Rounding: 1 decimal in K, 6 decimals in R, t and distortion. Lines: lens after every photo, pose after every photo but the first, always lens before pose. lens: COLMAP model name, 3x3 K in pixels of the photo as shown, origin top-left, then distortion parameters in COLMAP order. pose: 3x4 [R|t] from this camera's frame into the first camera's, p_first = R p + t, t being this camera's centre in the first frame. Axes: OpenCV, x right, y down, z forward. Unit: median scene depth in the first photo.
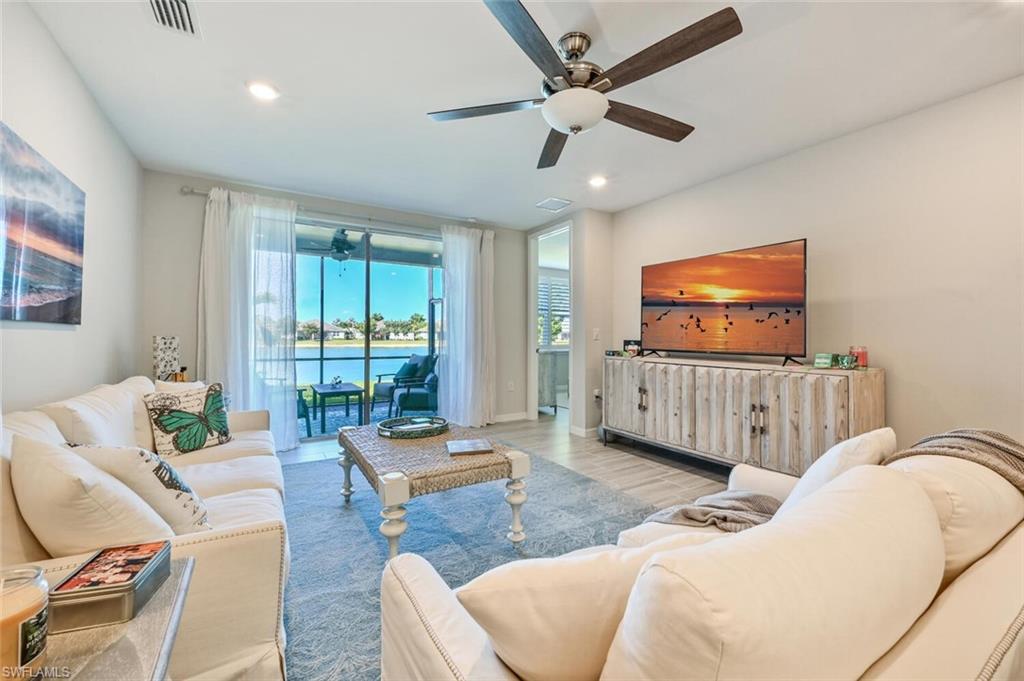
lens RADIAL K [[418.0, 0, 513.8], [0, 418.0, 339.5], [0, 0, 1]] dist [-0.000694, 0.001145]
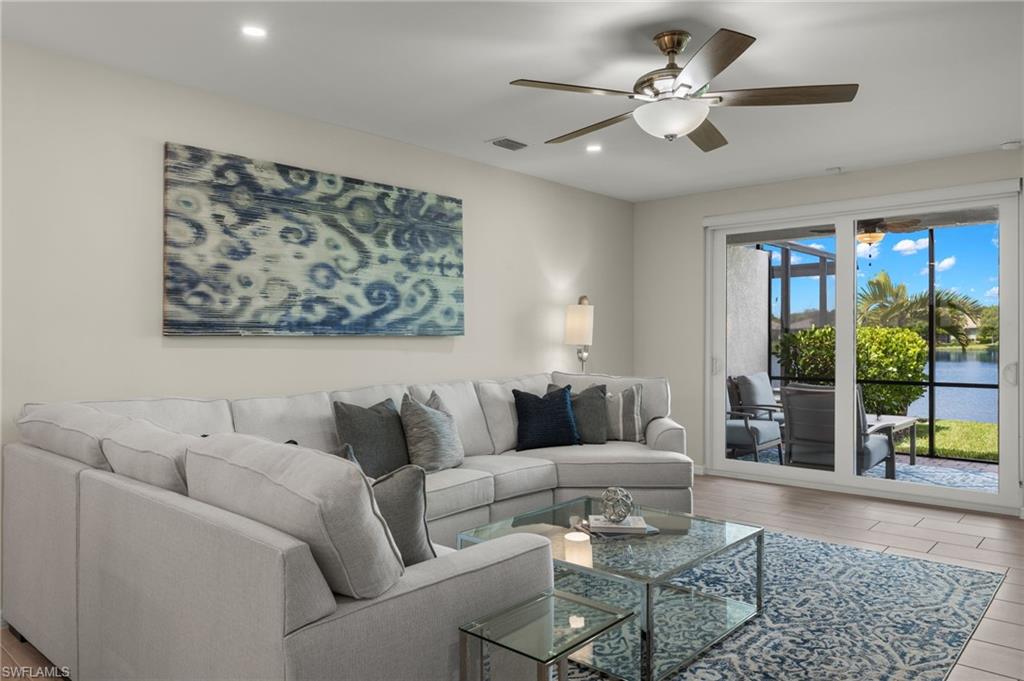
lens RADIAL K [[715.1, 0, 517.0], [0, 715.1, 341.8], [0, 0, 1]] dist [-0.002647, -0.001844]
pose [[0.292805, 0.000056, -0.956172, 0.866521], [-0.002893, 0.999995, -0.000827, -0.030315], [0.956168, 0.003009, 0.292804, 0.151543]]
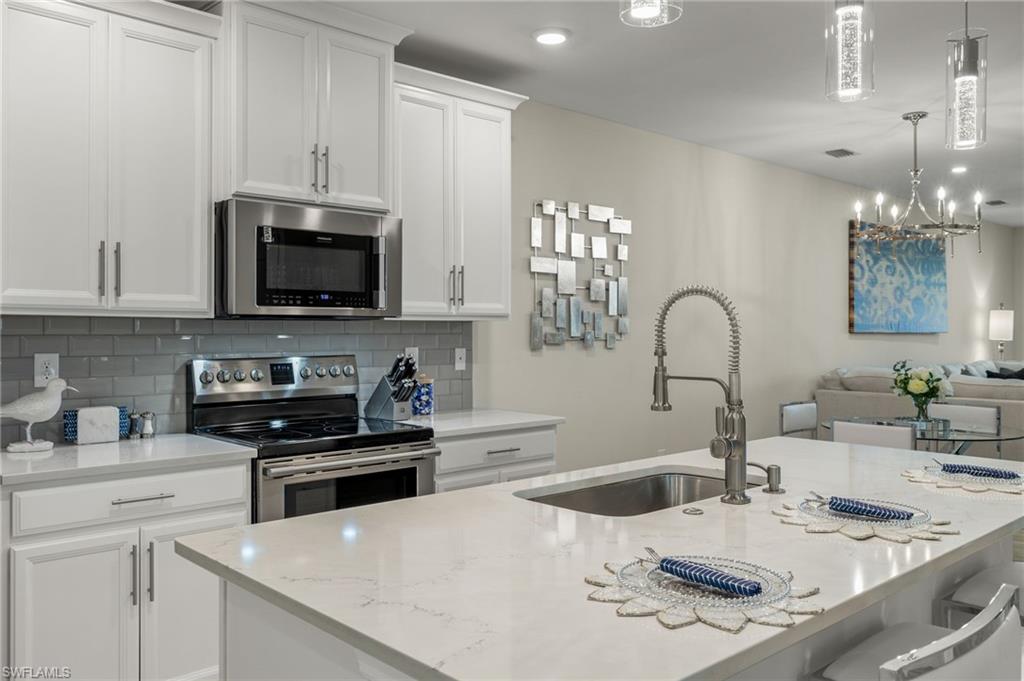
lens RADIAL K [[832.3, 0, 525.6], [0, 832.3, 337.9], [0, 0, 1]] dist [0.013626, -0.000155]
pose [[0.205313, 0.005096, -0.978683, 1.579482], [-0.010236, 0.999943, 0.003059, -0.023269], [0.978643, 0.009390, 0.205353, -1.221643]]
